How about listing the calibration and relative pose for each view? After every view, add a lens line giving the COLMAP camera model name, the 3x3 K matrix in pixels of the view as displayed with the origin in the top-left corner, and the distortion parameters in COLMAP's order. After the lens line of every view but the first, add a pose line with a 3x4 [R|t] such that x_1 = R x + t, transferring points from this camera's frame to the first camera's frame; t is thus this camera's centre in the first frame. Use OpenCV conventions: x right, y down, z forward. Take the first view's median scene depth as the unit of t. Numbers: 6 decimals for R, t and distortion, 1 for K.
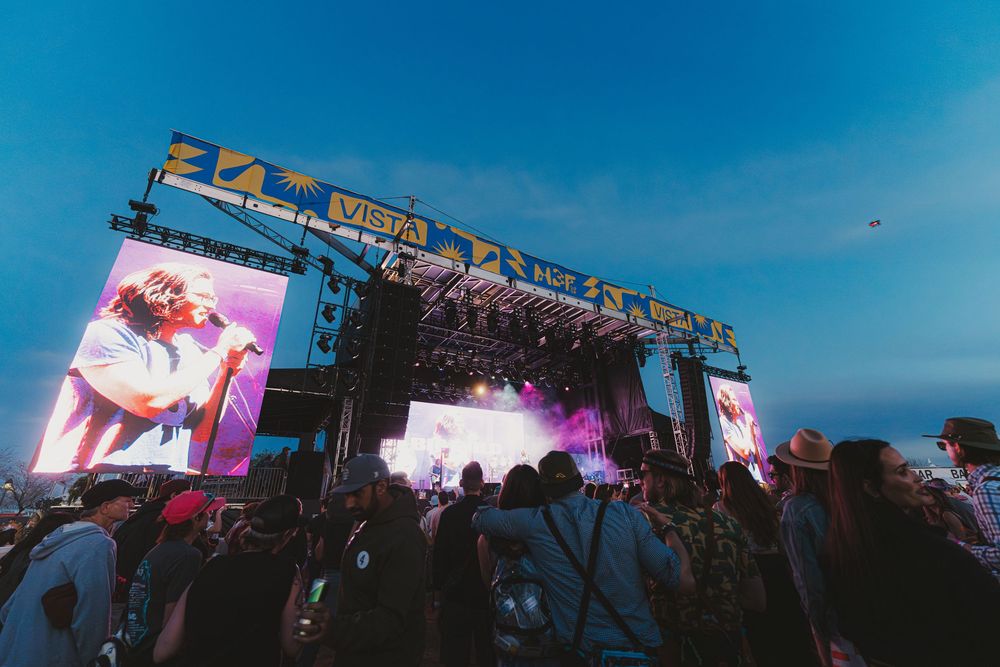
lens RADIAL K [[400.0, 0, 500.0], [0, 400.0, 333.5], [0, 0, 1]] dist [-0.000280, -0.000288]
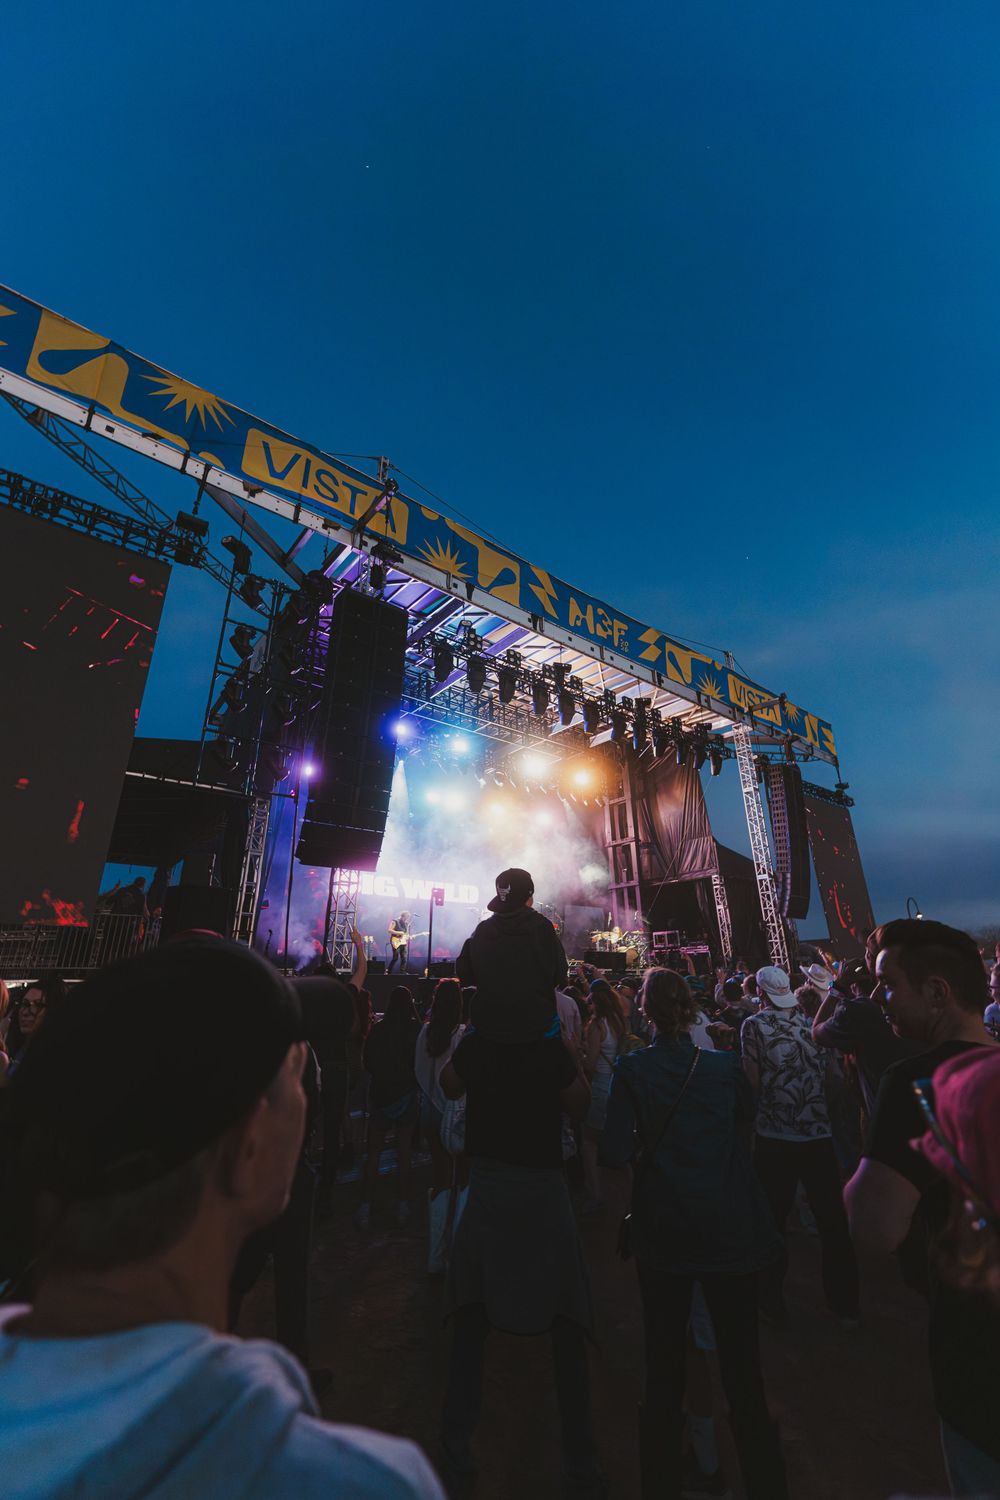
lens RADIAL K [[600.2, 0, 500.8], [0, 600.2, 748.6], [0, 0, 1]] dist [-0.000589, 0.000246]
pose [[0.992342, 0.056543, 0.109821, -0.121606], [-0.060580, 0.997592, 0.033777, 0.037118], [-0.107647, -0.040172, 0.993377, 0.100787]]
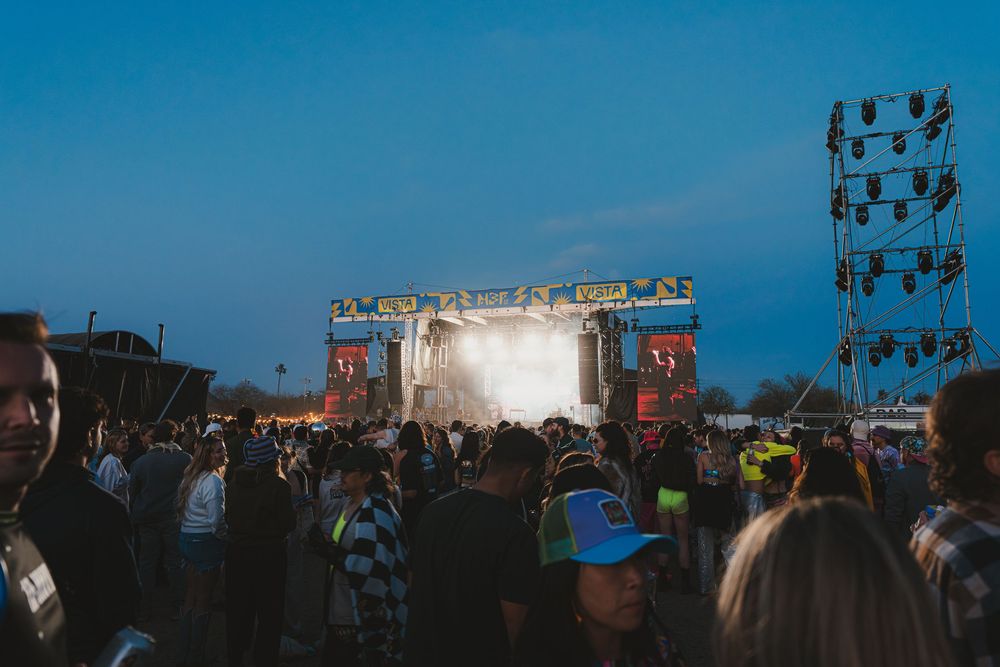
lens RADIAL K [[688.7, 0, 500.0], [0, 688.7, 333.5], [0, 0, 1]] dist [0.001454, 0.000225]
pose [[0.588996, -0.074199, -0.804722, 2.776578], [0.298392, 0.945378, 0.131232, -0.419858], [0.751030, -0.317418, 0.578965, -0.728918]]
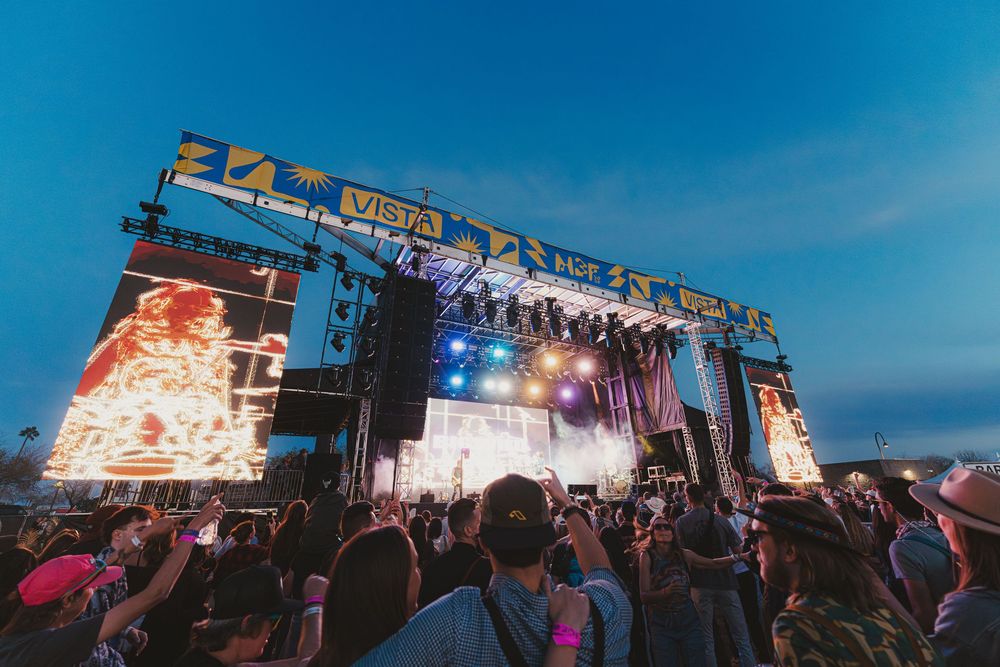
lens RADIAL K [[399.8, 0, 499.5], [0, 399.8, 331.4], [0, 0, 1]] dist [-0.000077, -0.000328]
pose [[0.997792, -0.025666, -0.061257, 0.007891], [0.026130, 0.999636, 0.006788, 0.002096], [0.061060, -0.008374, 0.998099, 0.043108]]
